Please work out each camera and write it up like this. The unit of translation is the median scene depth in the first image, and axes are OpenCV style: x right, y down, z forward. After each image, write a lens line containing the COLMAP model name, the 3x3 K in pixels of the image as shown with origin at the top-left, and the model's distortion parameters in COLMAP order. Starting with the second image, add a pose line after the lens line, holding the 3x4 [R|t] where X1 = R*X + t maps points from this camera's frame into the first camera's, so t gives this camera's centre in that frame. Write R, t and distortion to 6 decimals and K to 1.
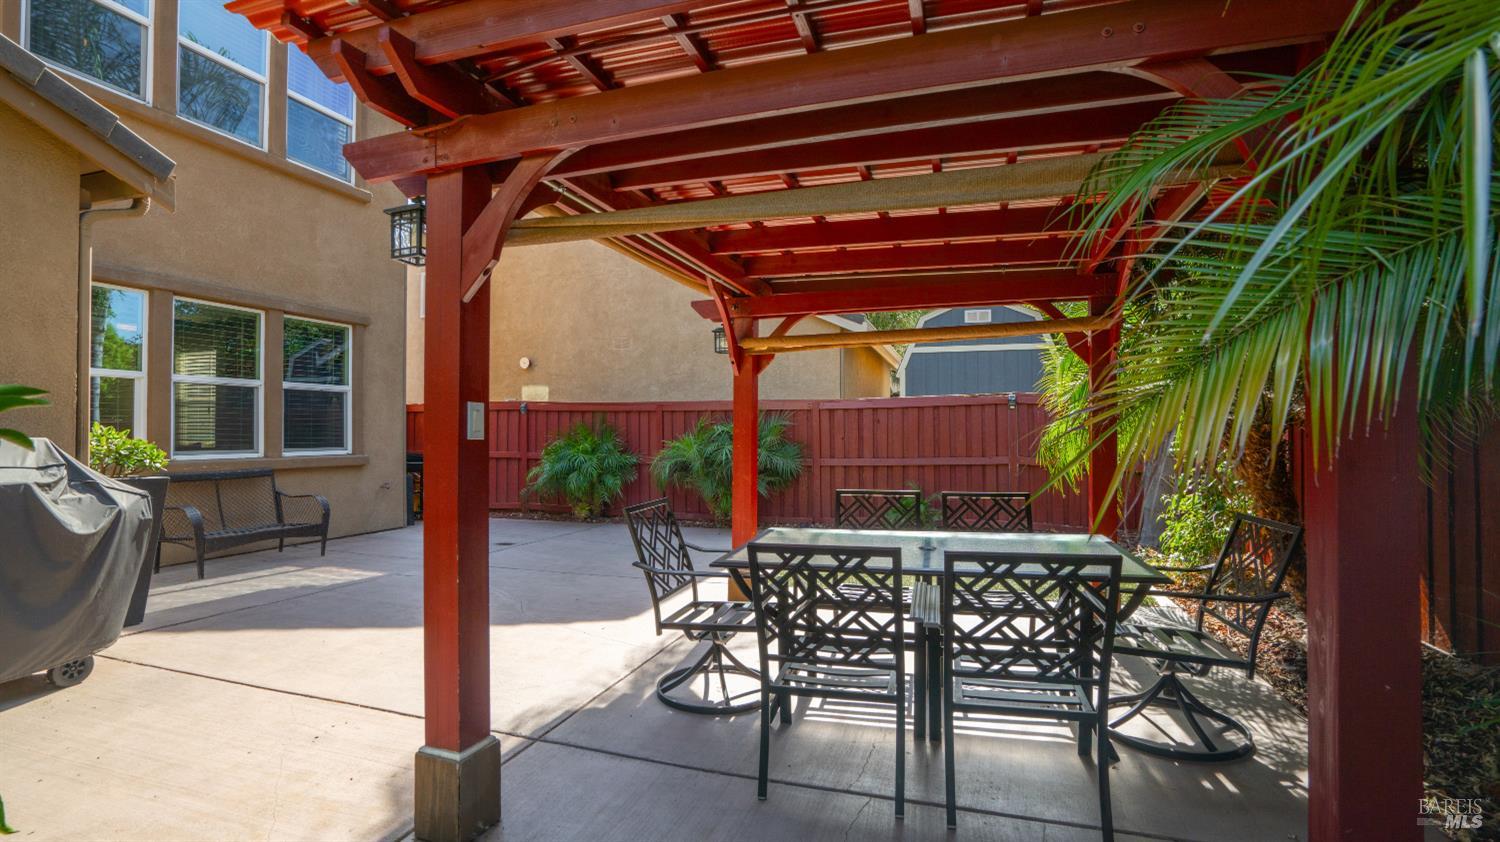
lens RADIAL K [[696.4, 0, 750.0], [0, 696.4, 421.0], [0, 0, 1]] dist [-0.068725, 0.032717]
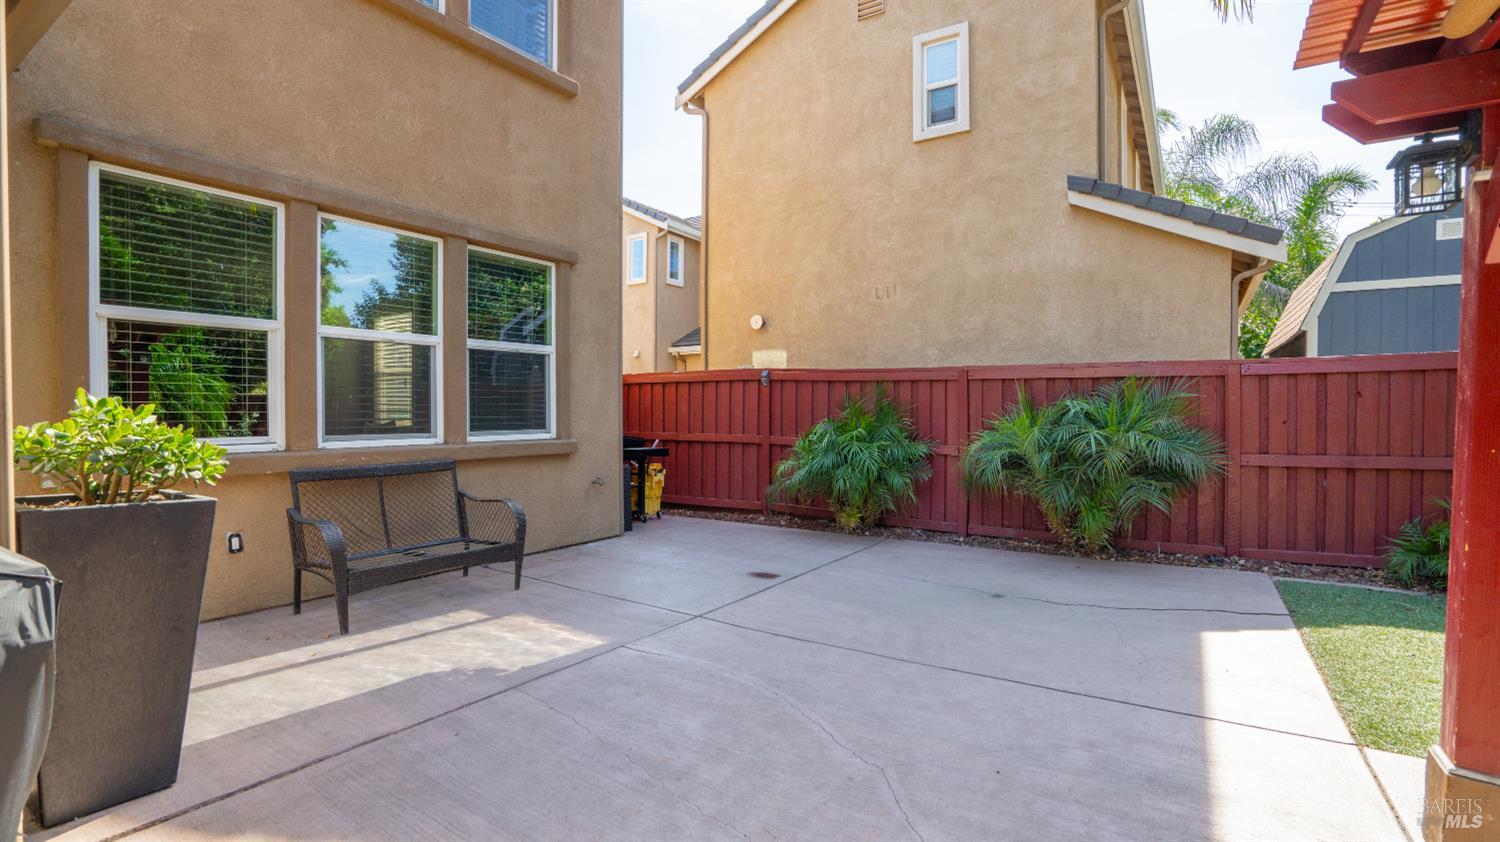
lens RADIAL K [[696.4, 0, 750.0], [0, 696.4, 421.0], [0, 0, 1]] dist [-0.068725, 0.032717]
pose [[0.965845, 0.008880, -0.258967, -0.189367], [-0.000292, 0.999449, 0.033180, 0.004772], [0.259119, -0.031971, 0.965316, 0.335635]]
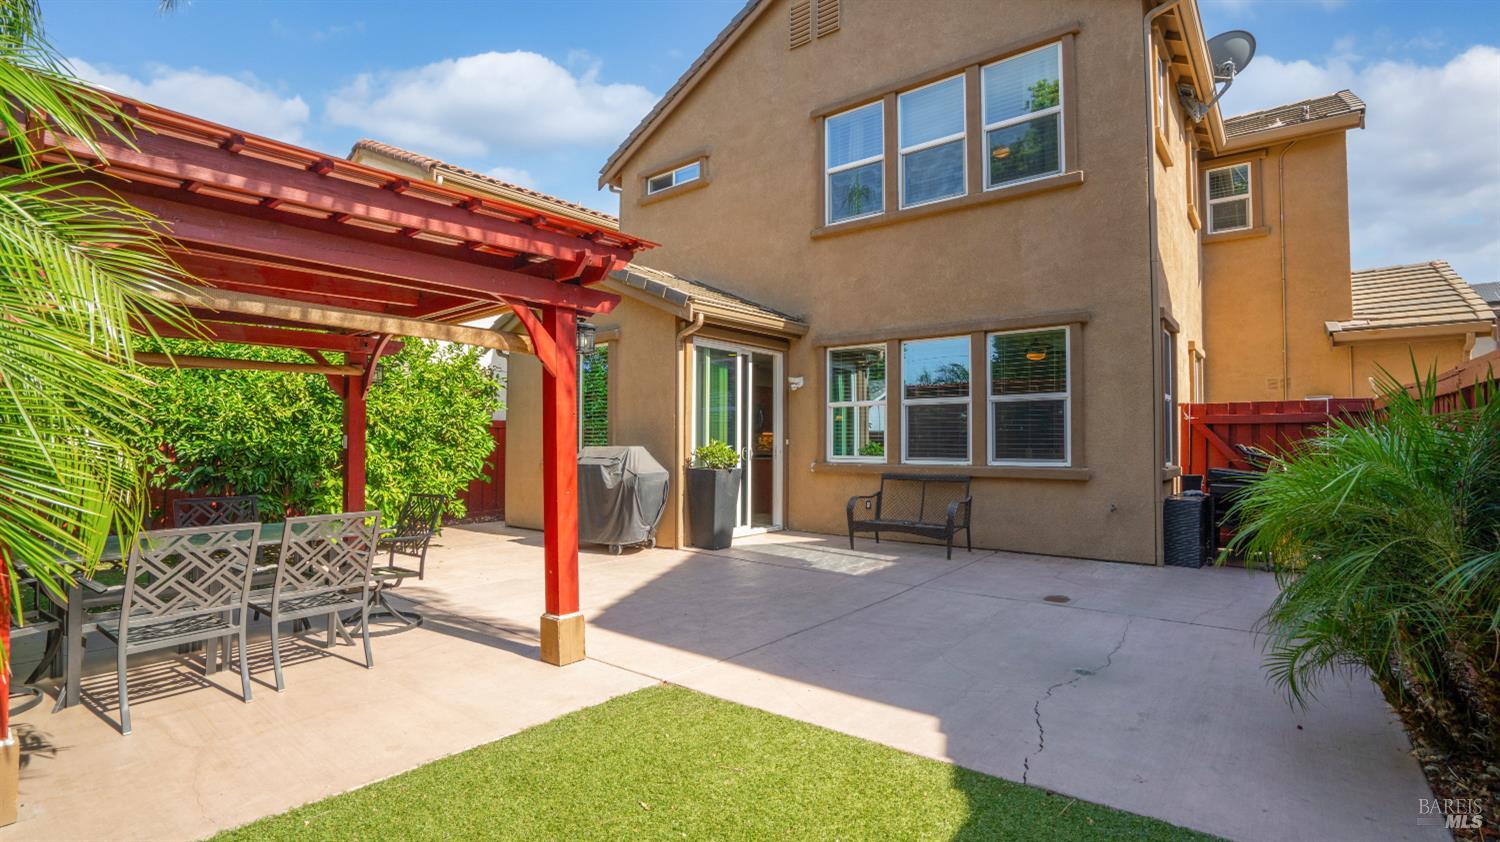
lens RADIAL K [[696.4, 0, 750.0], [0, 696.4, 421.0], [0, 0, 1]] dist [-0.068725, 0.032717]
pose [[-0.348523, -0.018859, -0.937111, 0.429449], [0.020754, 0.999397, -0.027832, 0.003885], [0.937071, -0.029149, -0.347921, 0.929421]]
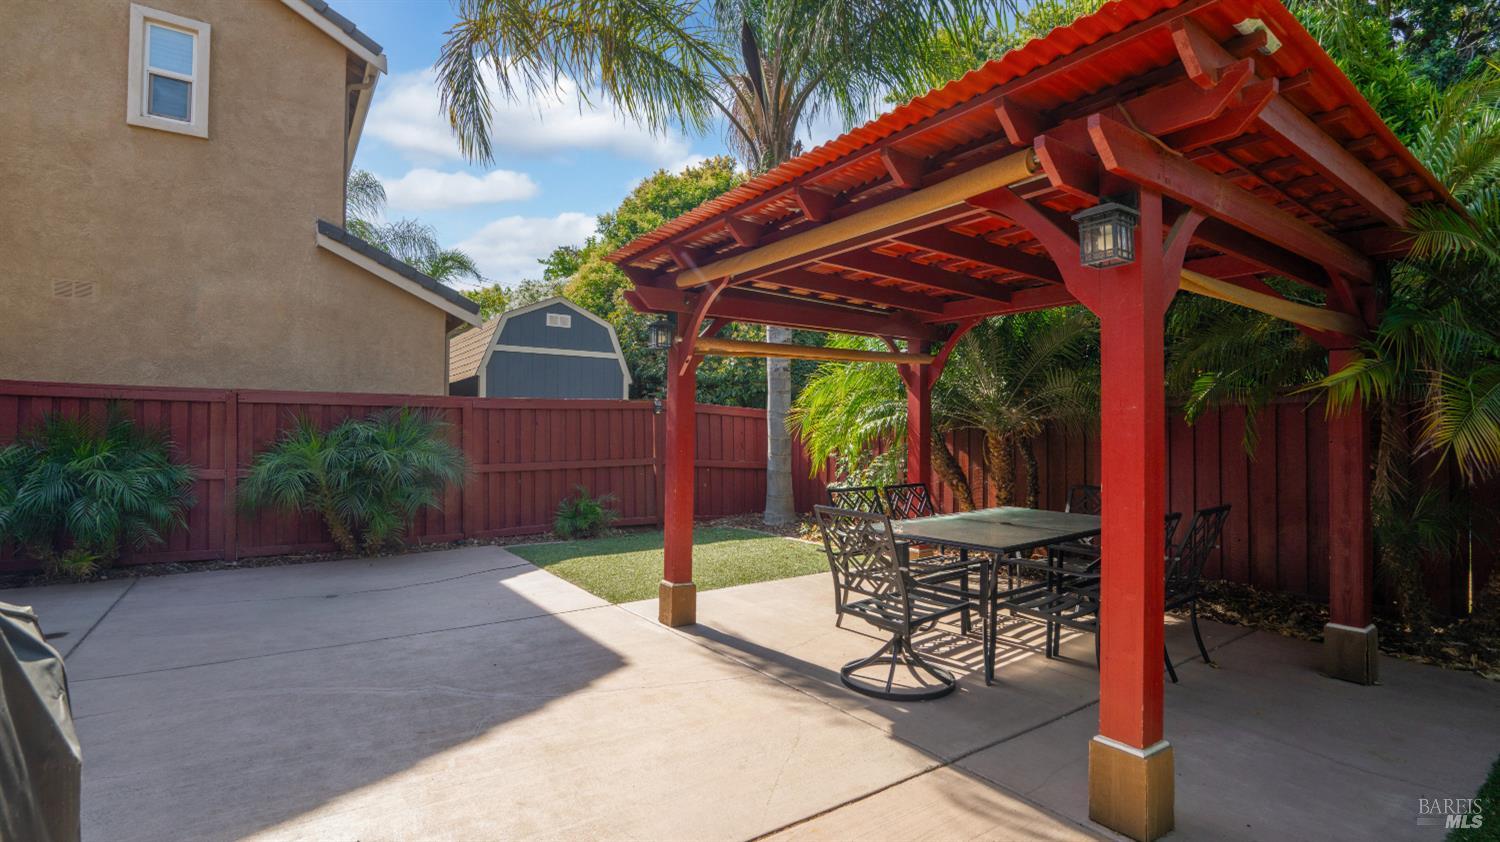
lens RADIAL K [[671.6, 0, 752.6], [0, 671.6, 406.5], [0, 0, 1]] dist [-0.002671, 0.000564]
pose [[0.602698, 0.038490, 0.797040, -0.423833], [-0.017539, 0.999234, -0.034991, 0.004703], [-0.797776, 0.007109, 0.602911, 0.229580]]
